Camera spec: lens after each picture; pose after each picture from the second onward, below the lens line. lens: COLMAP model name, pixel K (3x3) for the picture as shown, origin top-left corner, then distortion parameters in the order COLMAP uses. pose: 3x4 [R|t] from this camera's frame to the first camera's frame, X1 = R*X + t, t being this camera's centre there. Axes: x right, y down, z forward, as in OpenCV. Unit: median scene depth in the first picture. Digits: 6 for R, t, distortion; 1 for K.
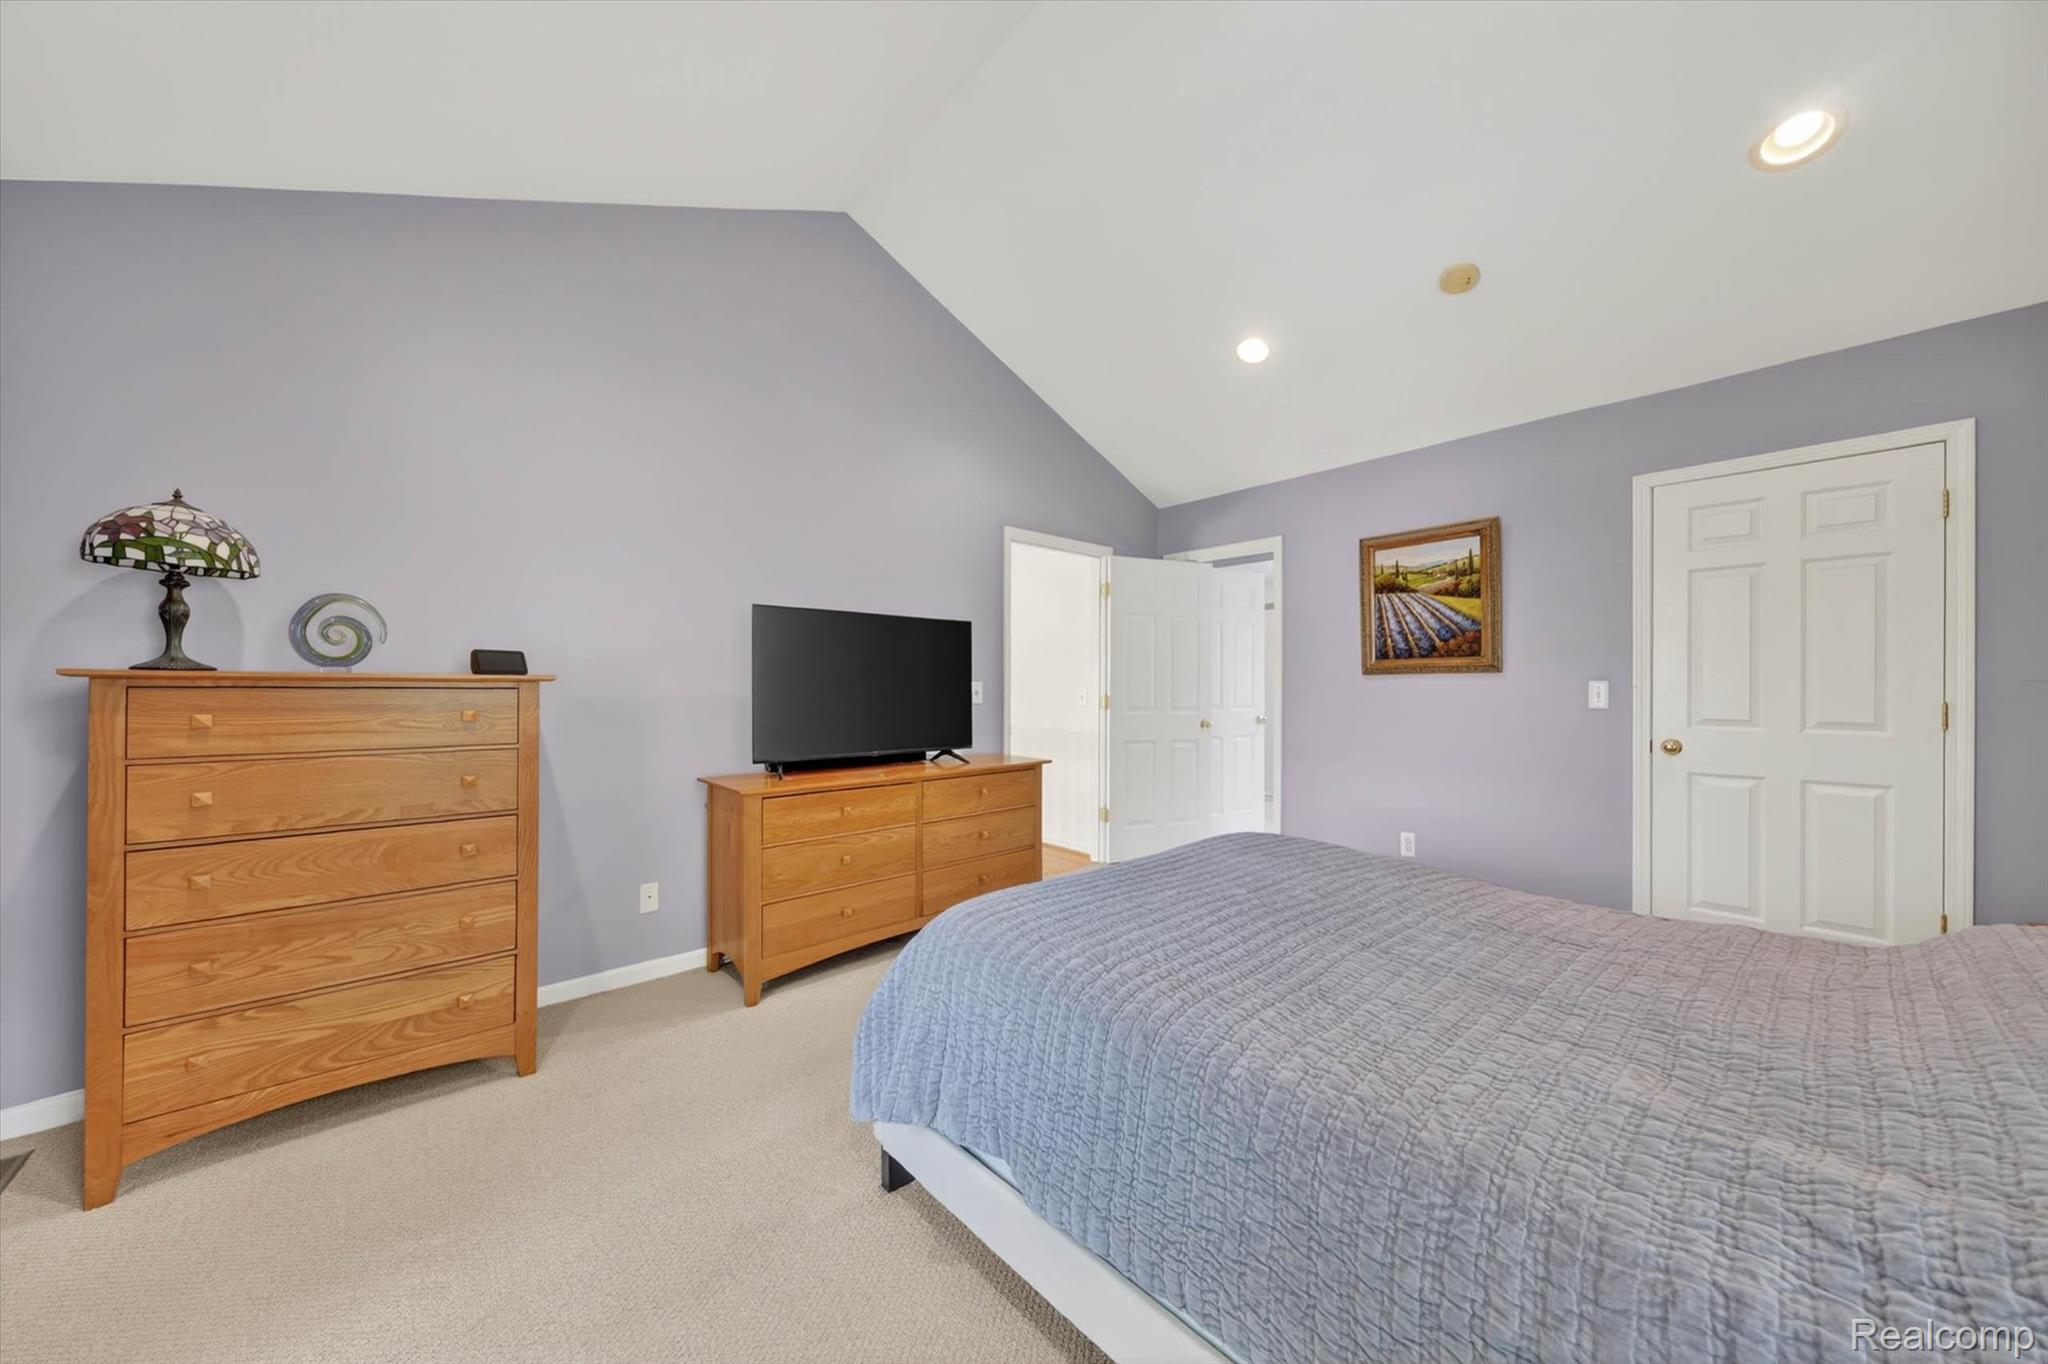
lens RADIAL K [[711.7, 0, 1024.0], [0, 711.7, 682.0], [0, 0, 1]] dist [0.001113, 0.000104]
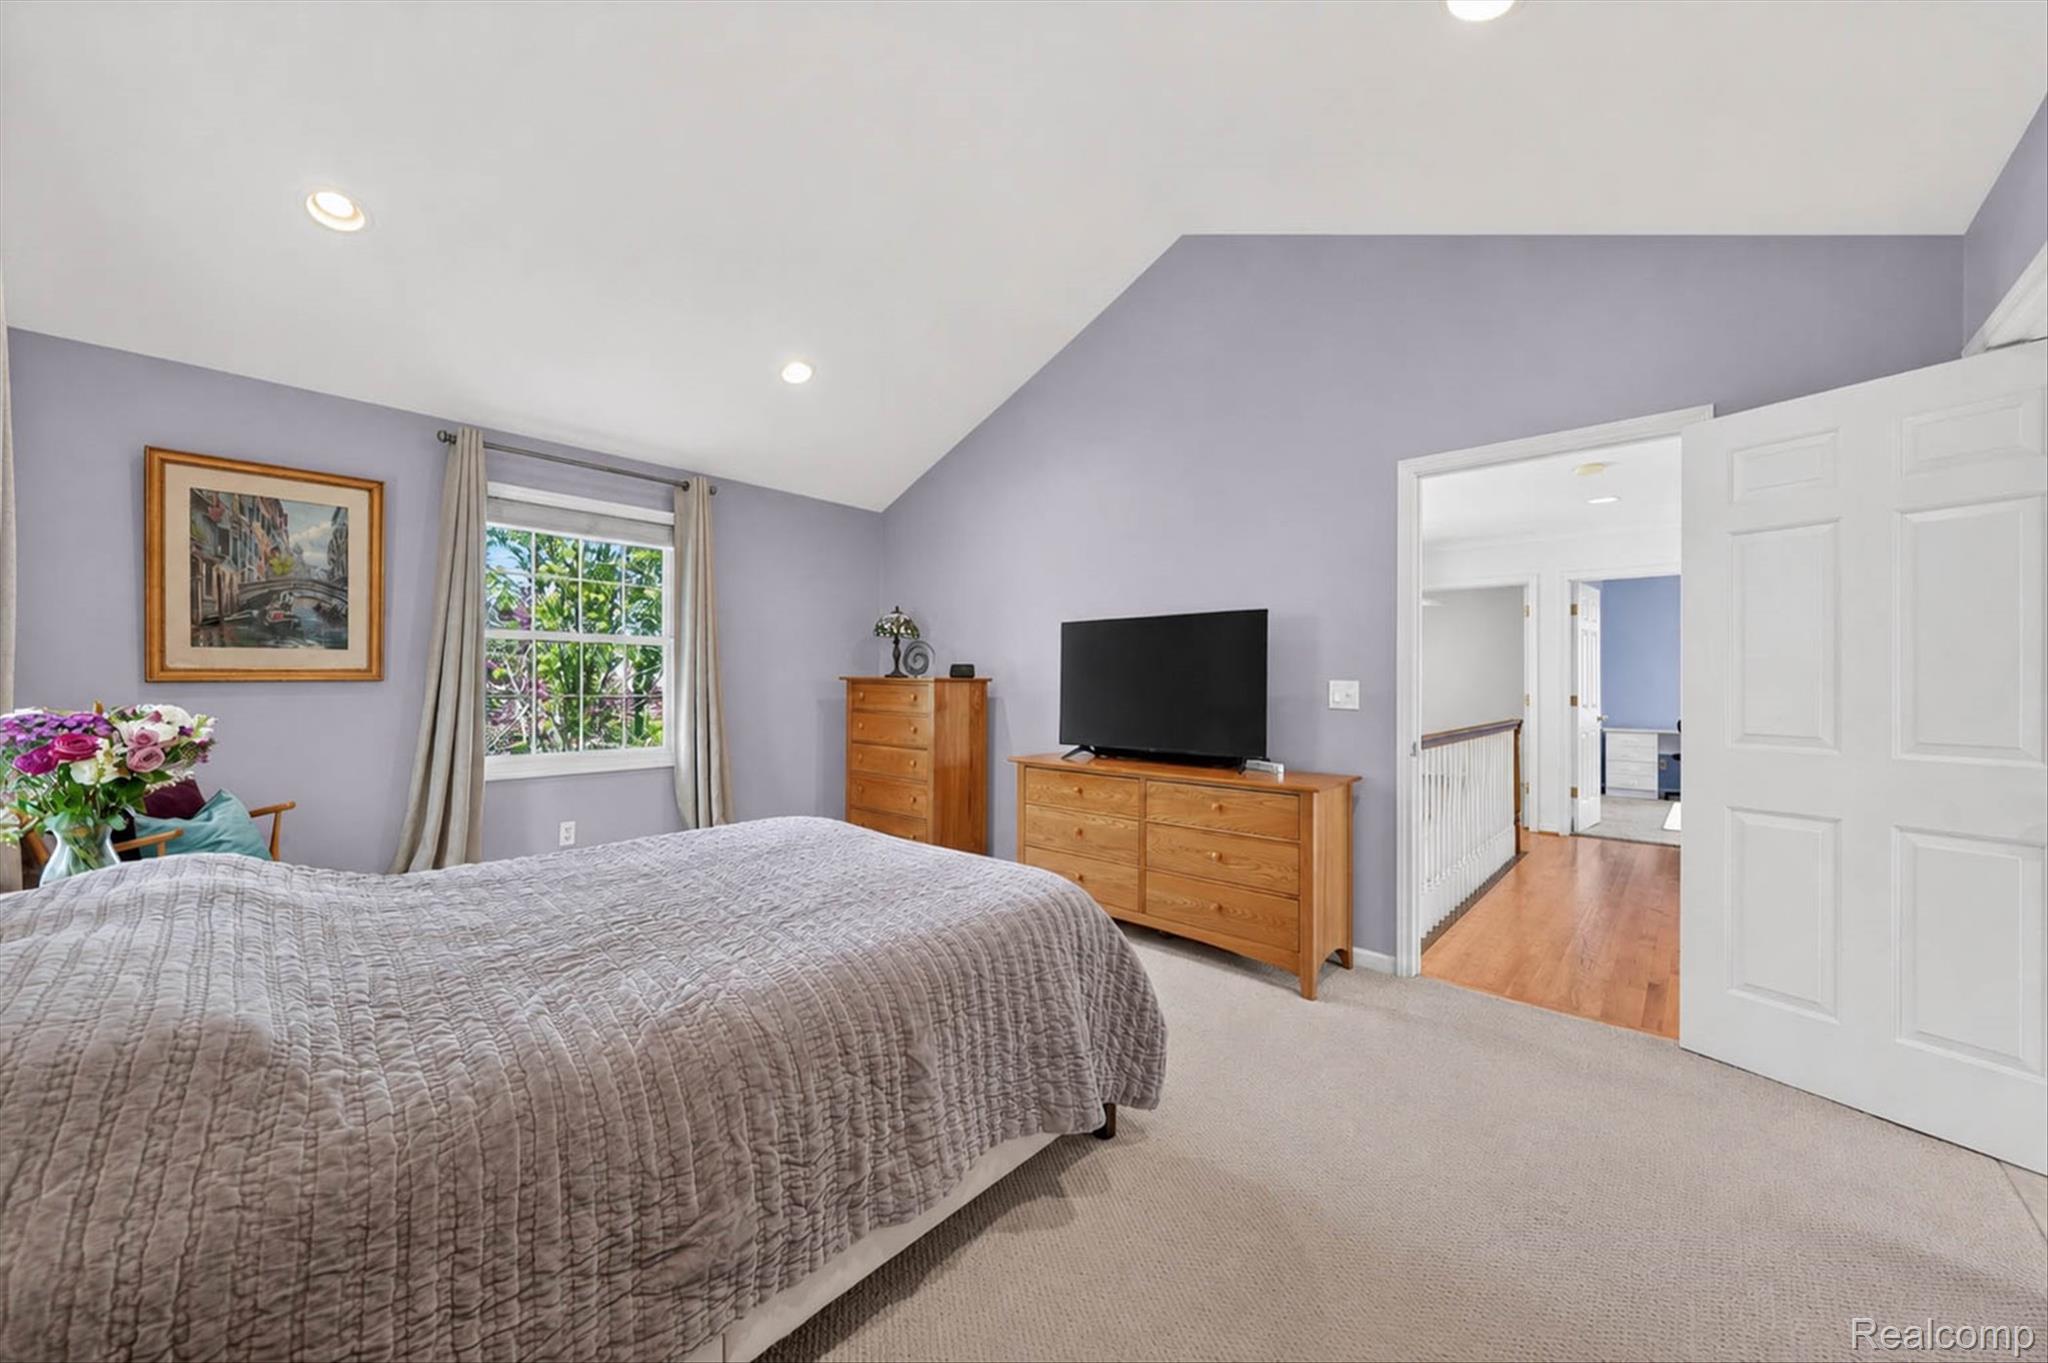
lens RADIAL K [[711.7, 0, 1024.0], [0, 711.7, 681.5], [0, 0, 1]] dist [0.001113, 0.000104]
pose [[0.091705, 0.006756, -0.995763, 0.593838], [0.005693, 0.999957, 0.007308, -0.006351], [0.995770, -0.006339, 0.091663, 0.513141]]
